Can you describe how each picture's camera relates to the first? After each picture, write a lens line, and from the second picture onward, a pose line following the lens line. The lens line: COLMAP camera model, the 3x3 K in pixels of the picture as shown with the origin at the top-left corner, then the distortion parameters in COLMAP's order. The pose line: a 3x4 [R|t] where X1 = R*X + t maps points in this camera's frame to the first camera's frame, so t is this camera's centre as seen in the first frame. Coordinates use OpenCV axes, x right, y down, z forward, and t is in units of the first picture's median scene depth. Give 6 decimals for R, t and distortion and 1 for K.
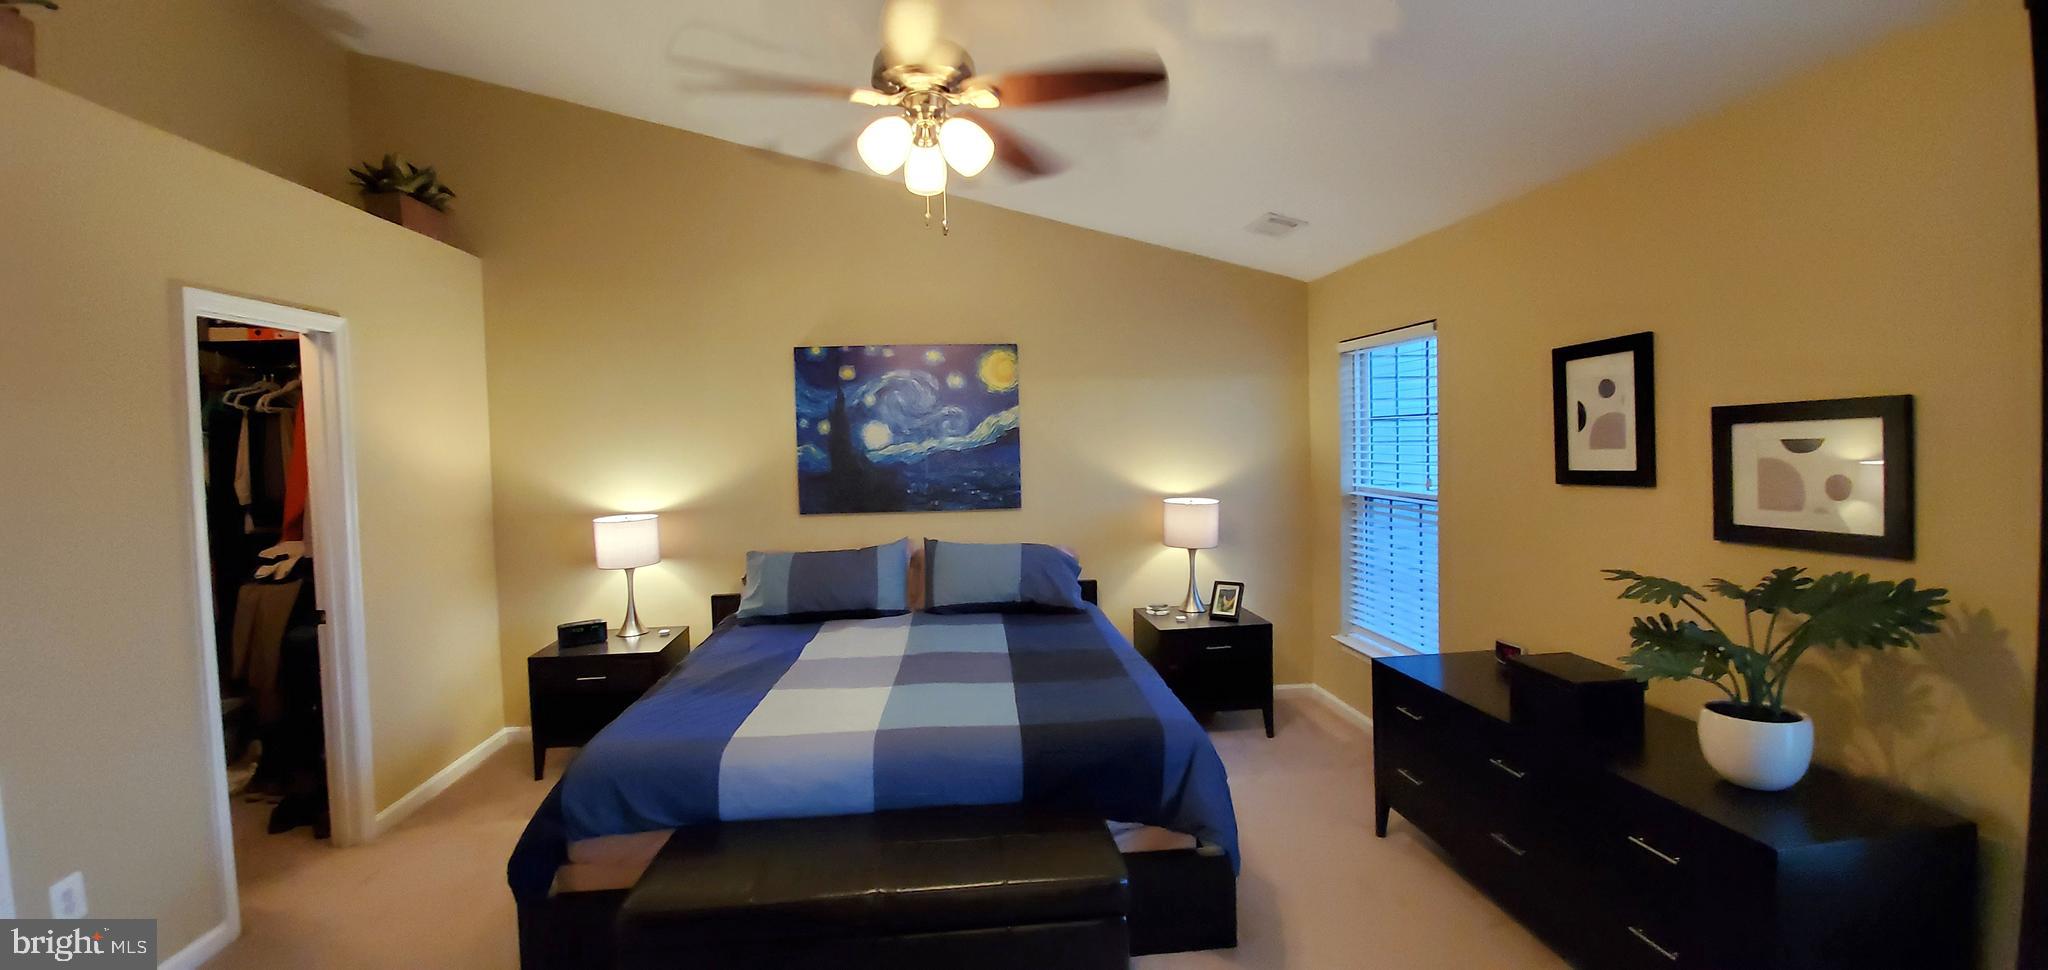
lens RADIAL K [[805.5, 0, 1004.5], [0, 805.5, 471.7], [0, 0, 1]] dist [-0.016569, -0.000525]
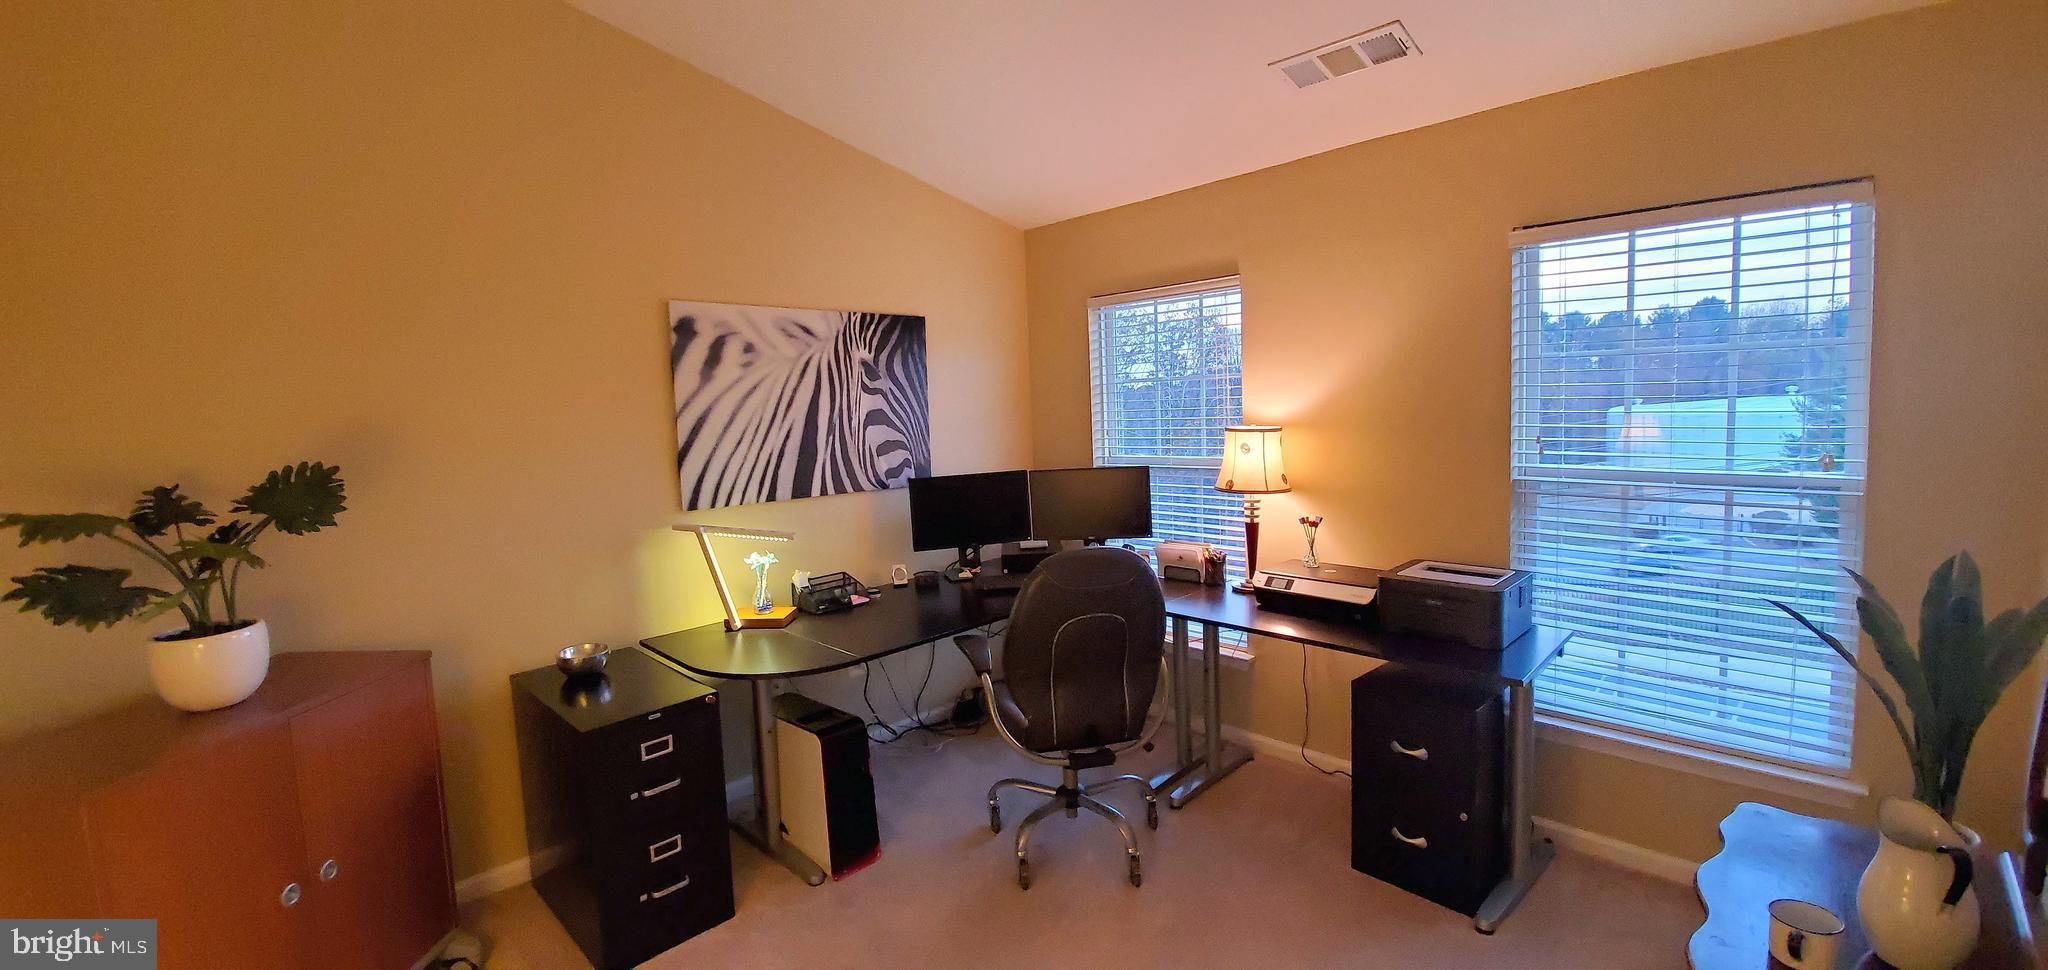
lens RADIAL K [[805.5, 0, 1004.5], [0, 805.5, 471.7], [0, 0, 1]] dist [-0.016569, -0.000525]
pose [[-0.647876, -0.028481, 0.761213, -0.167531], [0.047422, 0.995854, 0.077622, 0.035698], [-0.760268, 0.086388, -0.643839, 0.377120]]
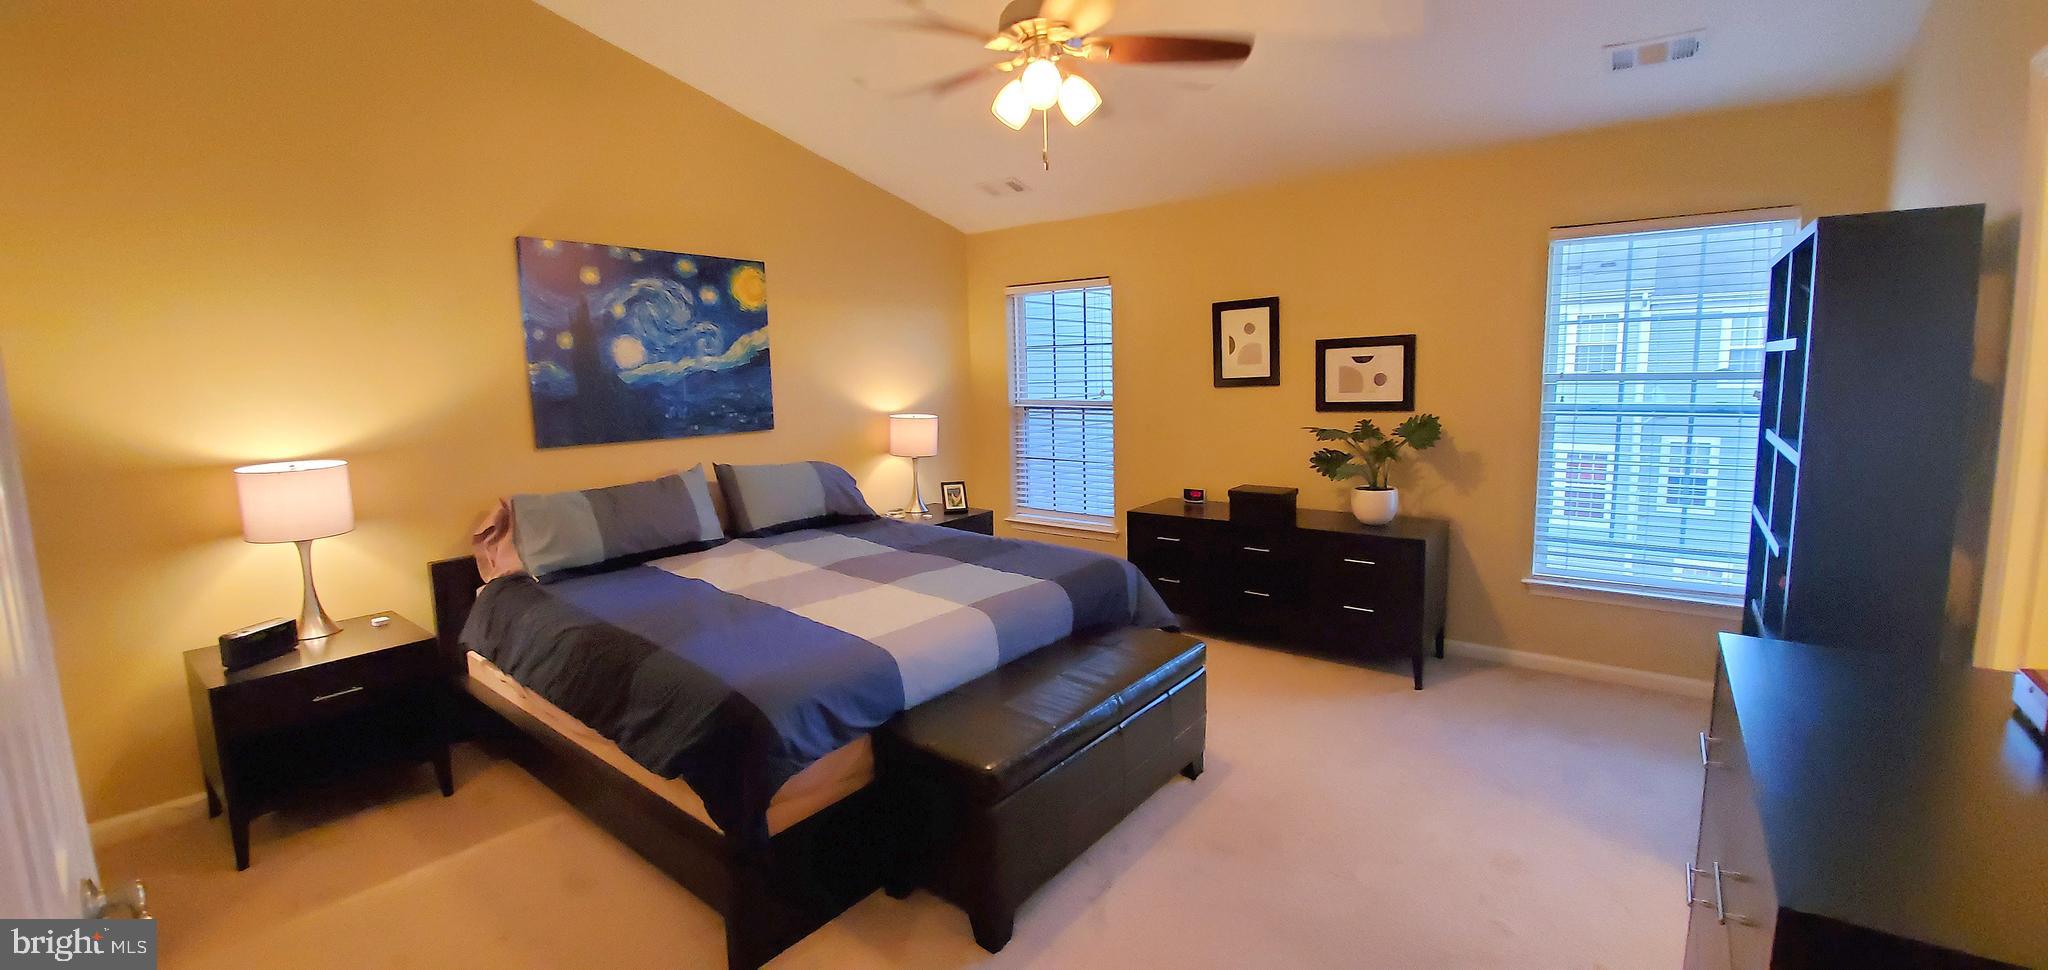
lens RADIAL K [[805.5, 0, 1004.5], [0, 805.5, 471.7], [0, 0, 1]] dist [-0.016569, -0.000525]
pose [[0.696667, -0.079922, 0.712929, -0.504564], [0.032257, 0.996260, 0.080164, 0.026741], [-0.716669, -0.032851, 0.696639, 0.103121]]
